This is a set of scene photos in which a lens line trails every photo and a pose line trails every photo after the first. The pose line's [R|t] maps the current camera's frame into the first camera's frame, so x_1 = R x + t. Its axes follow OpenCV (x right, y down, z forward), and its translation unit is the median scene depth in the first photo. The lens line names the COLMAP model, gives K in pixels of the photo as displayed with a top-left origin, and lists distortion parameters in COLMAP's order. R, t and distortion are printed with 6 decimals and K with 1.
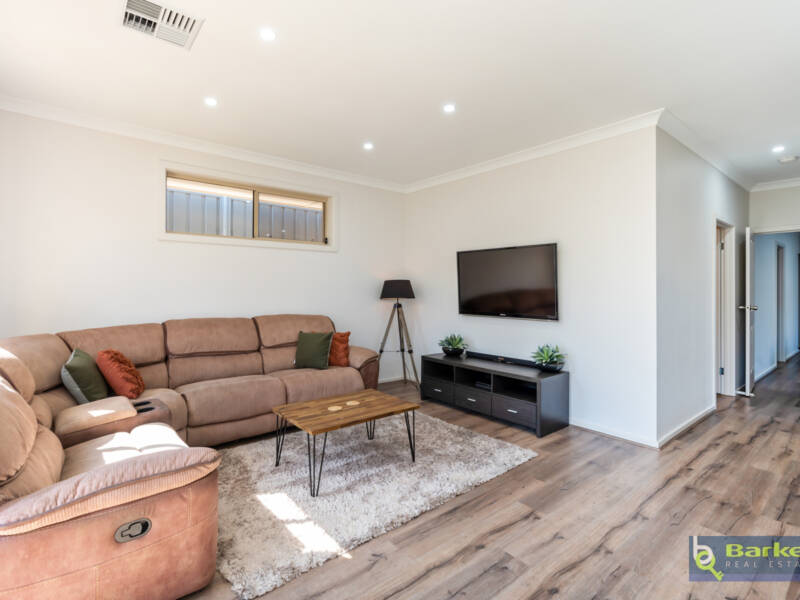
lens RADIAL K [[399.1, 0, 398.5], [0, 399.1, 285.2], [0, 0, 1]] dist [0.002024, 0.000256]
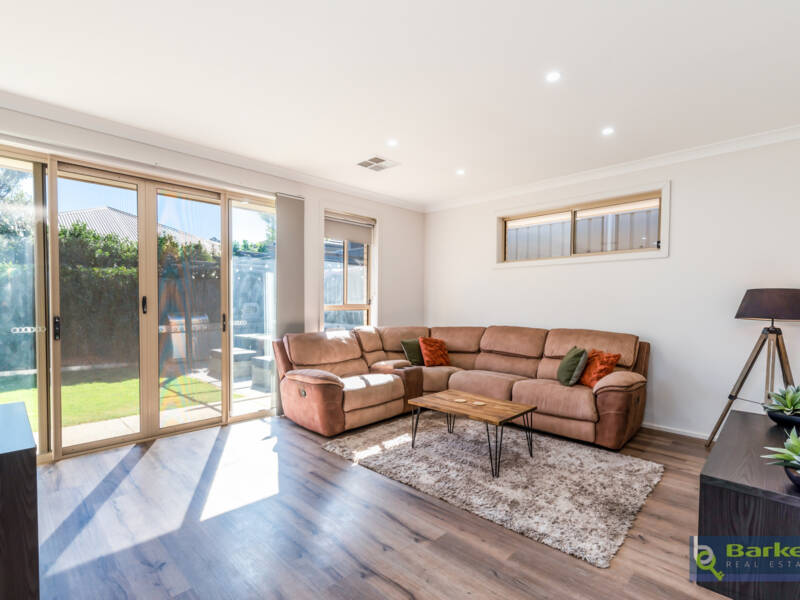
lens RADIAL K [[395.1, 0, 397.2], [0, 395.1, 318.1], [0, 0, 1]] dist [-0.000680, -0.000288]
pose [[0.105780, 0.028528, -0.993980, 0.737380], [0.003823, 0.999569, 0.029095, 0.016329], [0.994382, -0.006877, 0.105625, 0.502320]]
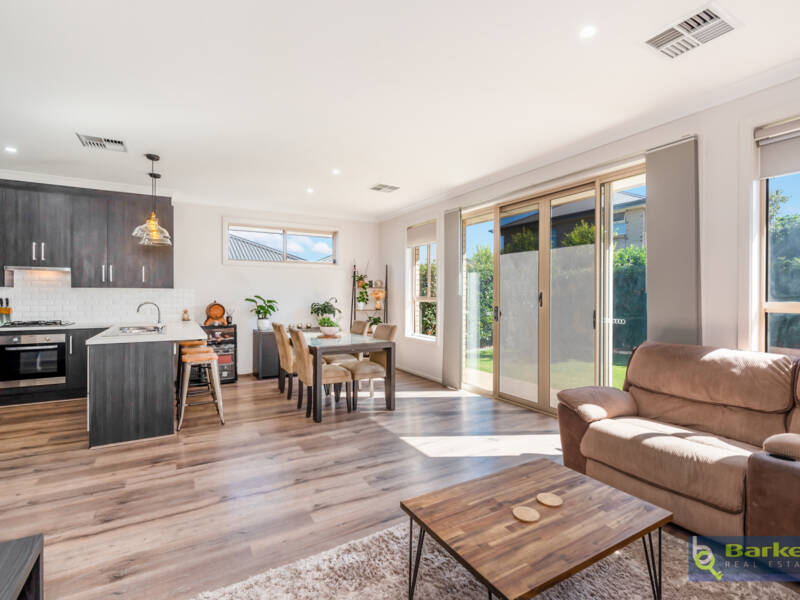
lens RADIAL K [[392.6, 0, 398.4], [0, 392.6, 296.9], [0, 0, 1]] dist [-0.000021, -0.000442]
pose [[-0.985079, -0.008237, 0.171907, -0.028591], [-0.009218, 0.999945, -0.004909, 0.013164], [-0.171857, -0.006420, -0.985101, 1.177608]]
